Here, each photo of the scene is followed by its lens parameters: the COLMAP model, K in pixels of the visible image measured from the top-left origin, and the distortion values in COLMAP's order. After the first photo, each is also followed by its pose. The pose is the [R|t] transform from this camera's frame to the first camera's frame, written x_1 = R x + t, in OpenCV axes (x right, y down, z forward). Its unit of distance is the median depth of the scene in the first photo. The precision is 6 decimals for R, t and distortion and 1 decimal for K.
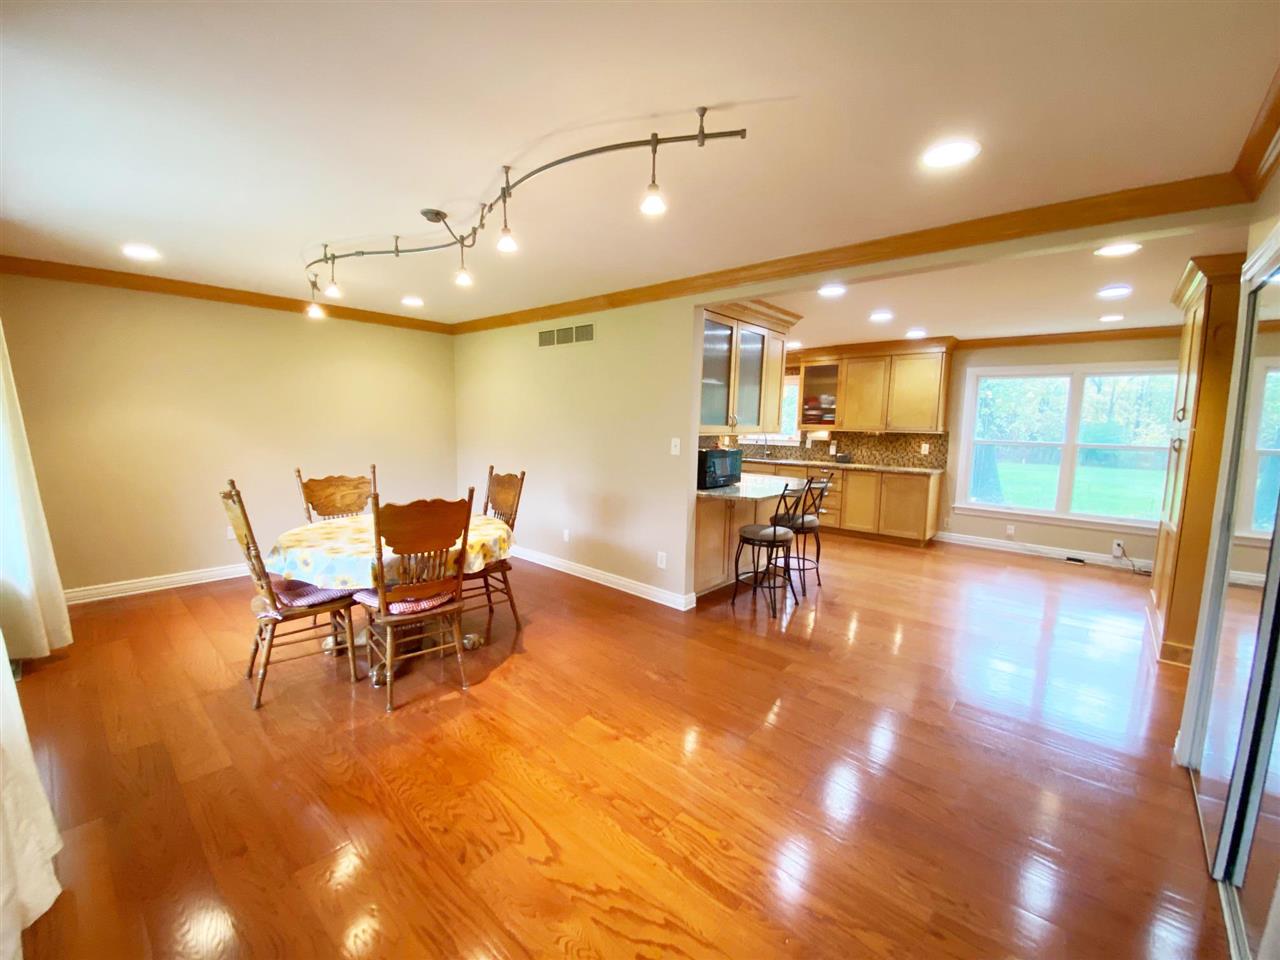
lens RADIAL K [[513.6, 0, 639.5], [0, 513.6, 477.6], [0, 0, 1]] dist [-0.023180, -0.004321]
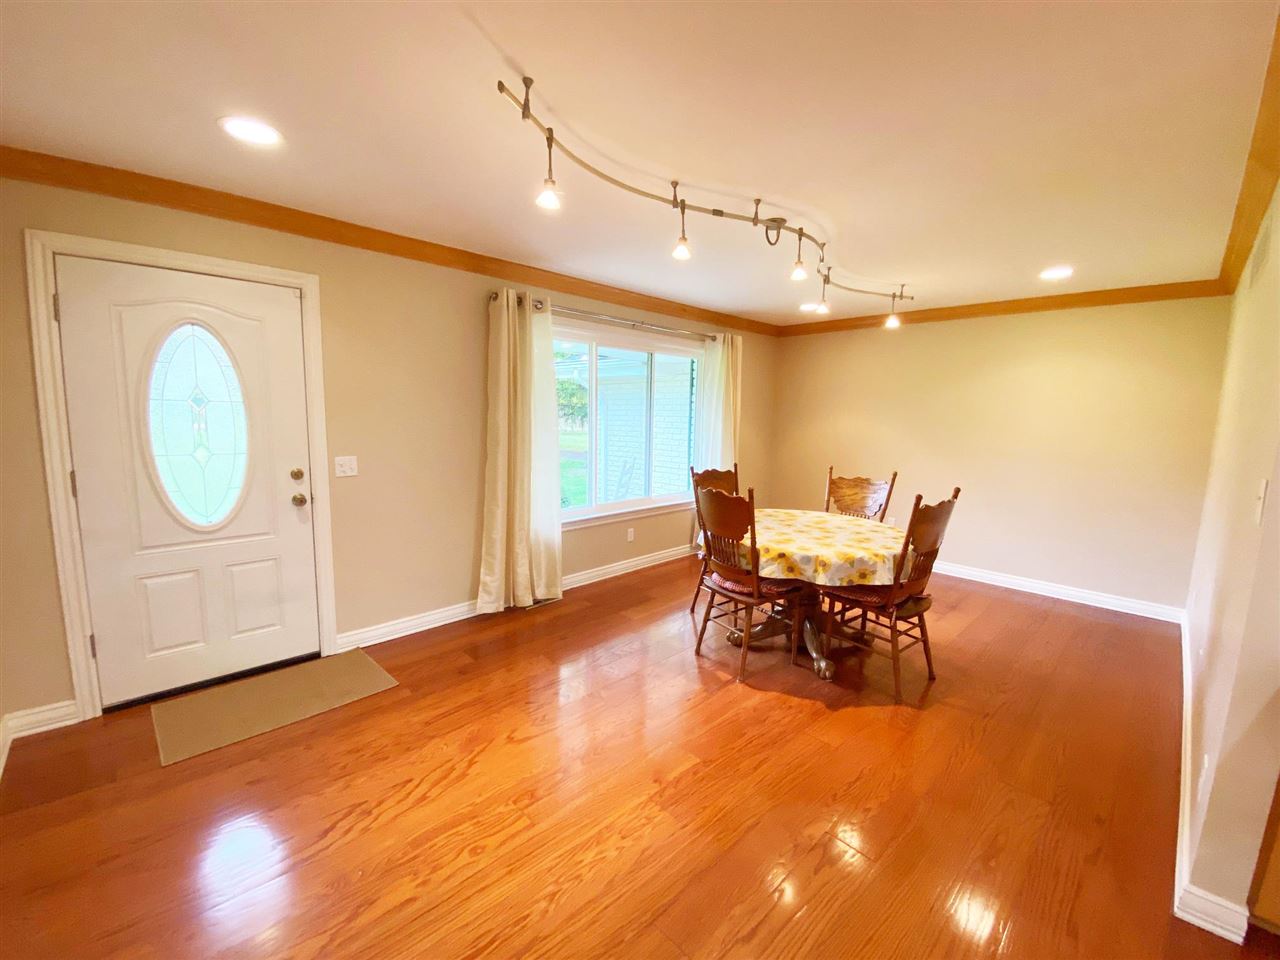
lens RADIAL K [[513.6, 0, 632.9], [0, 513.6, 474.9], [0, 0, 1]] dist [-0.023180, -0.004321]
pose [[-0.082649, 0.099238, -0.991625, 0.672722], [-0.139122, 0.984137, 0.110084, -0.080846], [0.986820, 0.147055, -0.067532, 0.824341]]
